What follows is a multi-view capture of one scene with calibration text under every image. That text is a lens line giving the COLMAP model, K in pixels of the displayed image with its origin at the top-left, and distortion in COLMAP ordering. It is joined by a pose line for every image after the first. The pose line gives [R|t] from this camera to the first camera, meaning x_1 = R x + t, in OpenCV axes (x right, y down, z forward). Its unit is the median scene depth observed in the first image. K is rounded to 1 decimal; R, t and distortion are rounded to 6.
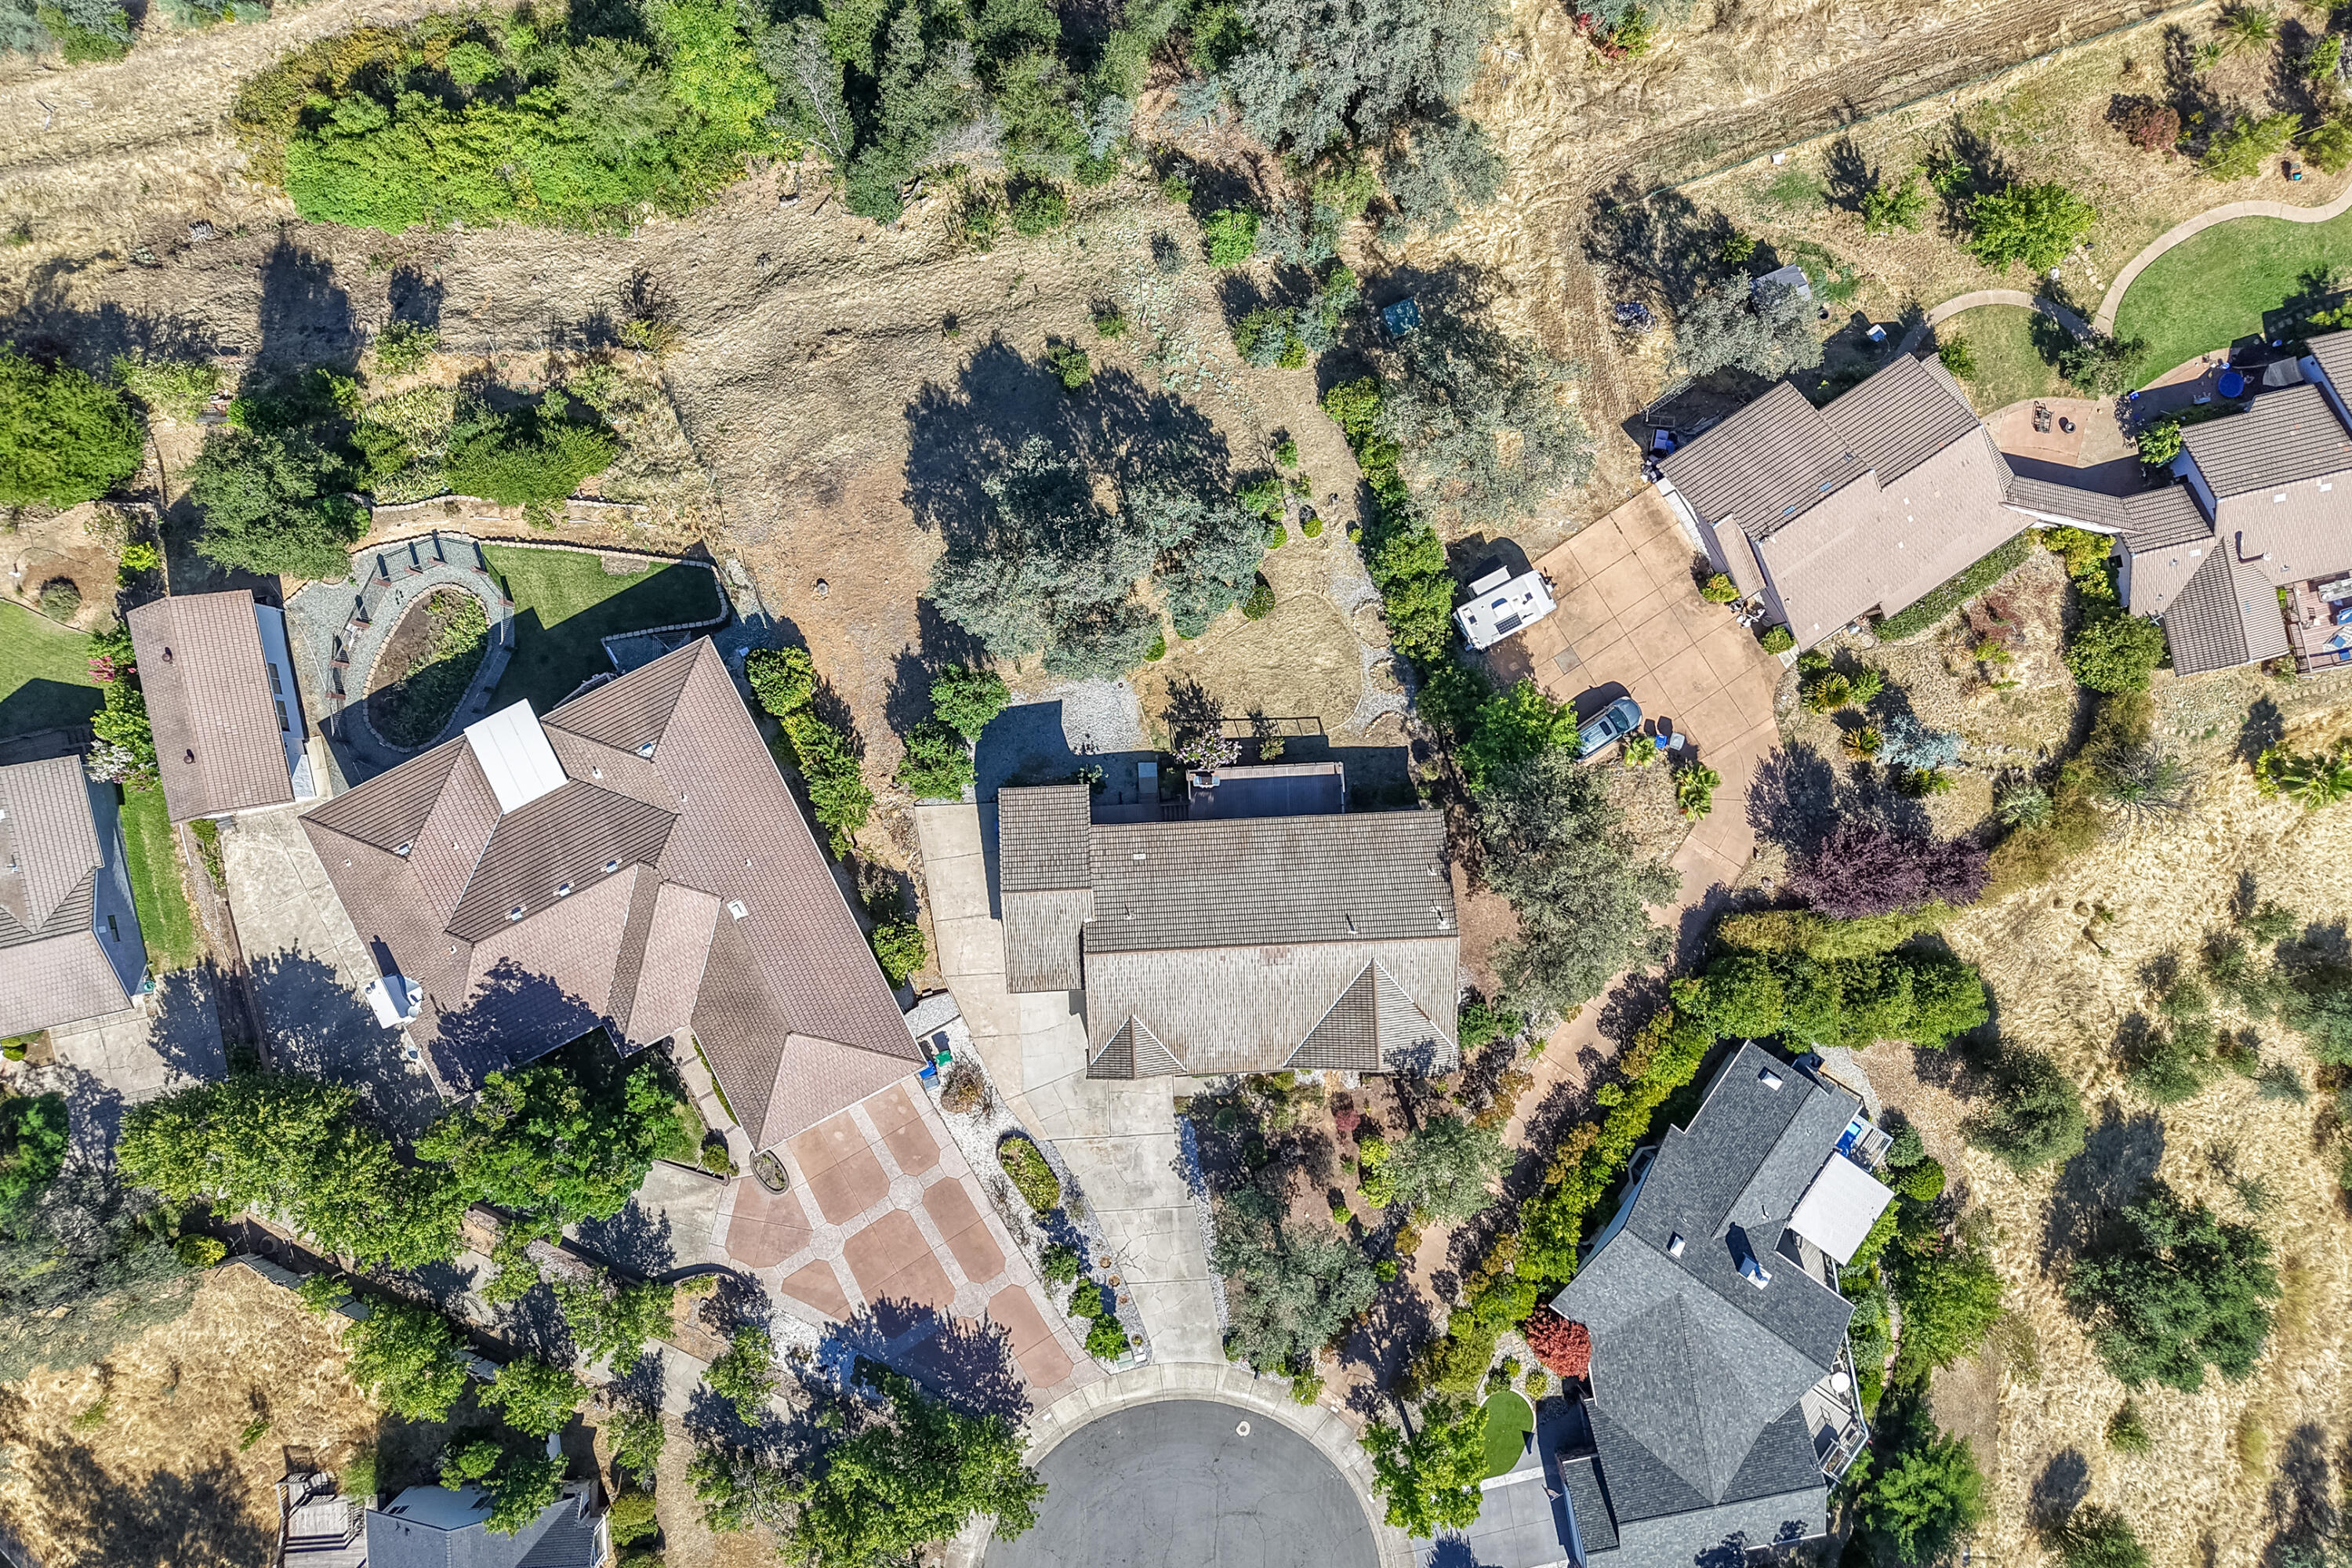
lens RADIAL K [[1575.8, 0, 1184.0], [0, 1575.8, 810.1], [0, 0, 1]] dist [0.029391, -0.029838]
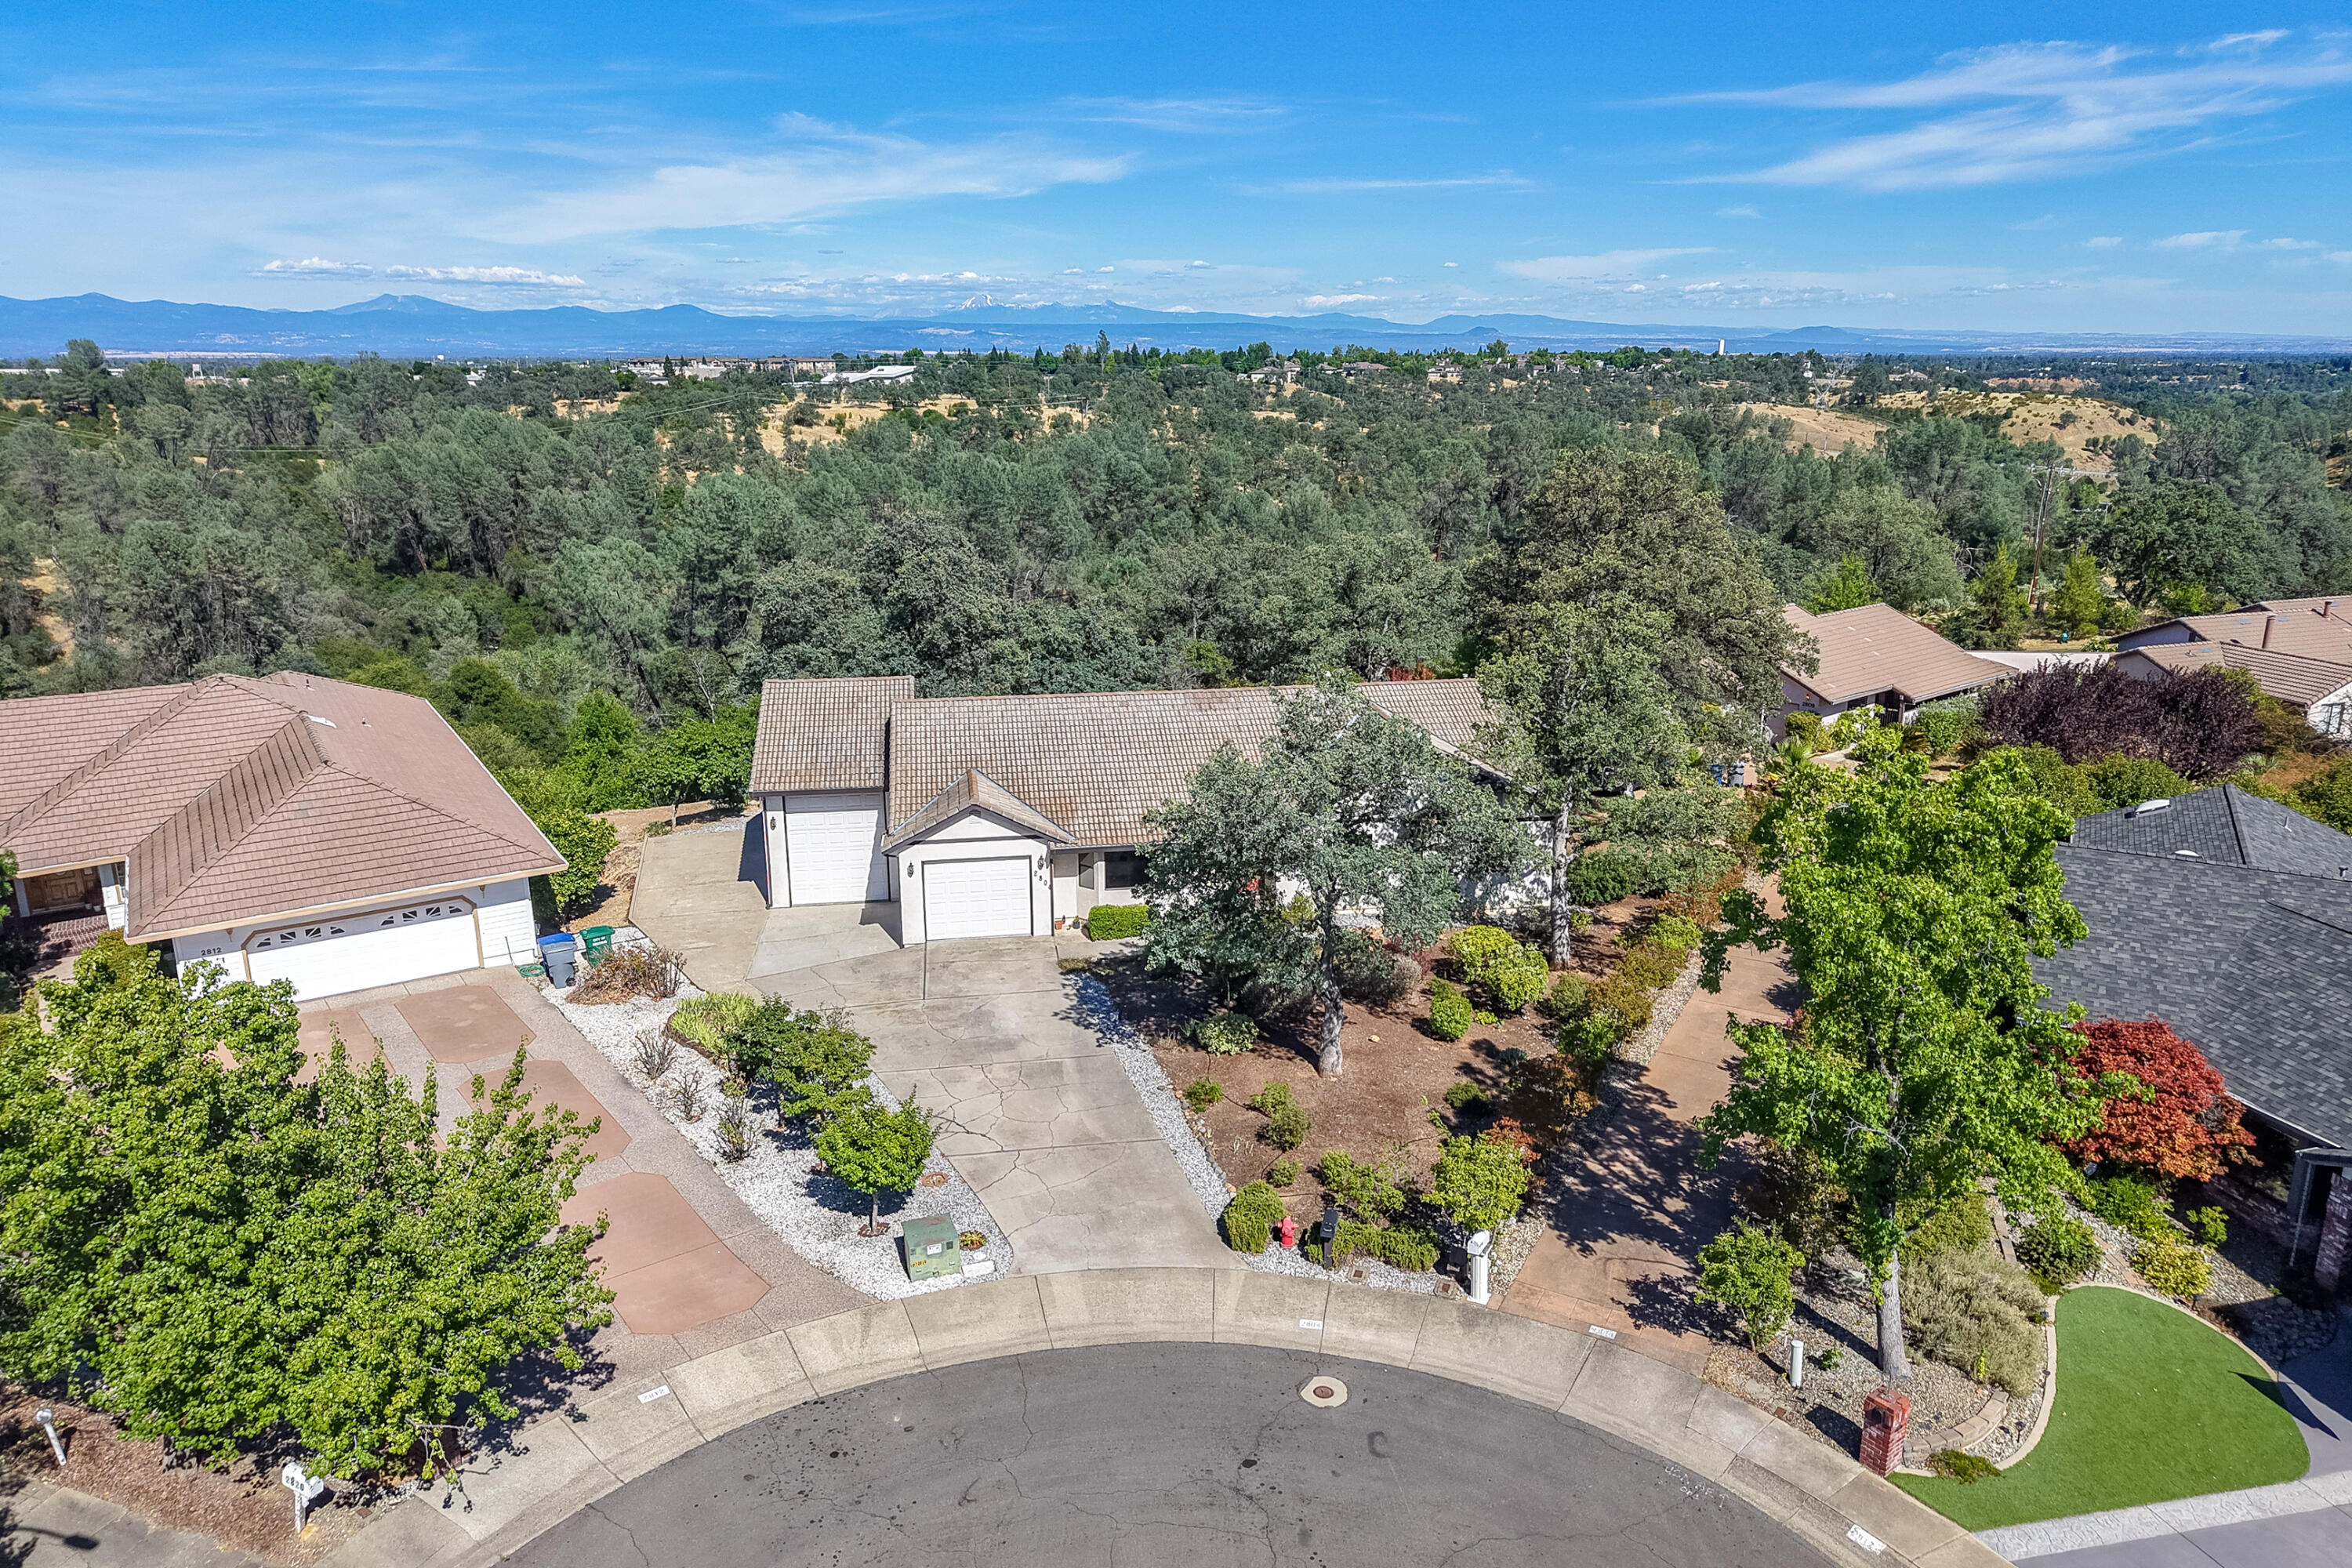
lens RADIAL K [[1575.8, 0, 1187.3], [0, 1575.8, 778.9], [0, 0, 1]] dist [0.029391, -0.029838]
pose [[0.994400, -0.057015, 0.088982, -0.007857], [0.100641, 0.253971, -0.961961, 0.641095], [0.032248, 0.965530, 0.258287, 0.808841]]
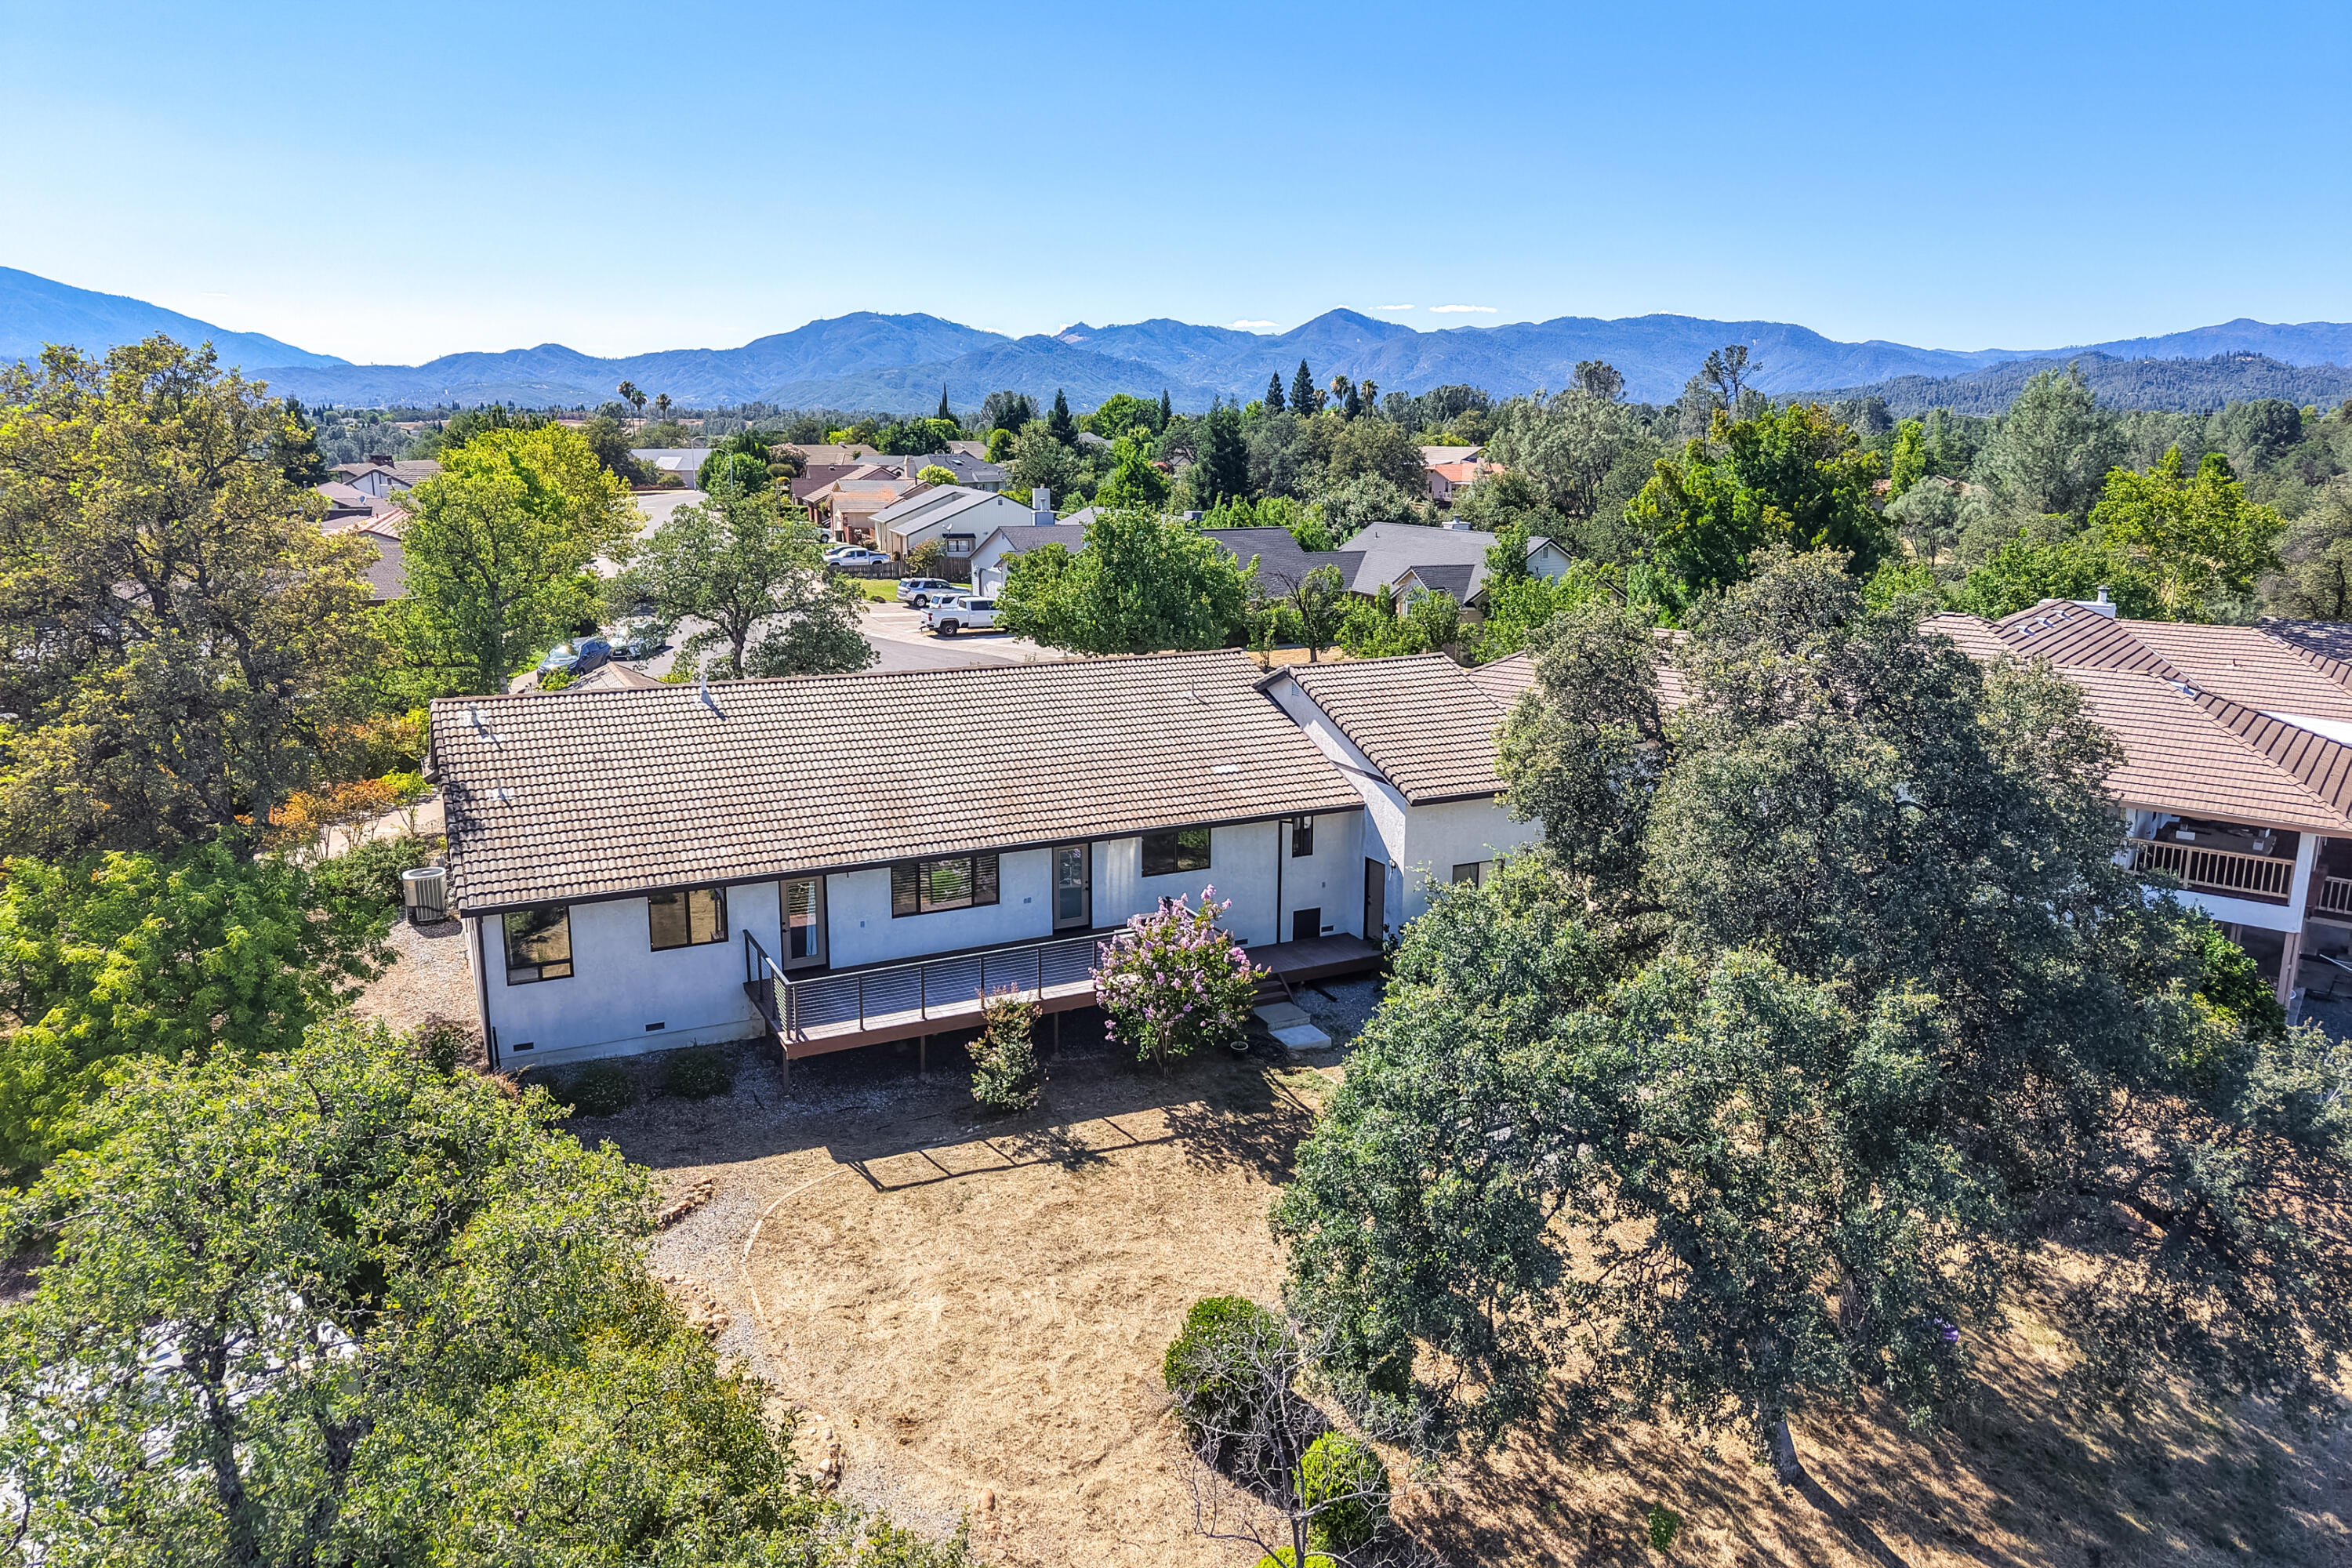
lens RADIAL K [[1575.8, 0, 1190.9], [0, 1575.8, 747.7], [0, 0, 1]] dist [0.029391, -0.029838]
pose [[-0.909818, 0.046904, -0.412349, 0.152942], [-0.413405, -0.189670, 0.890574, -0.337445], [-0.036439, 0.980727, 0.191955, 0.862000]]
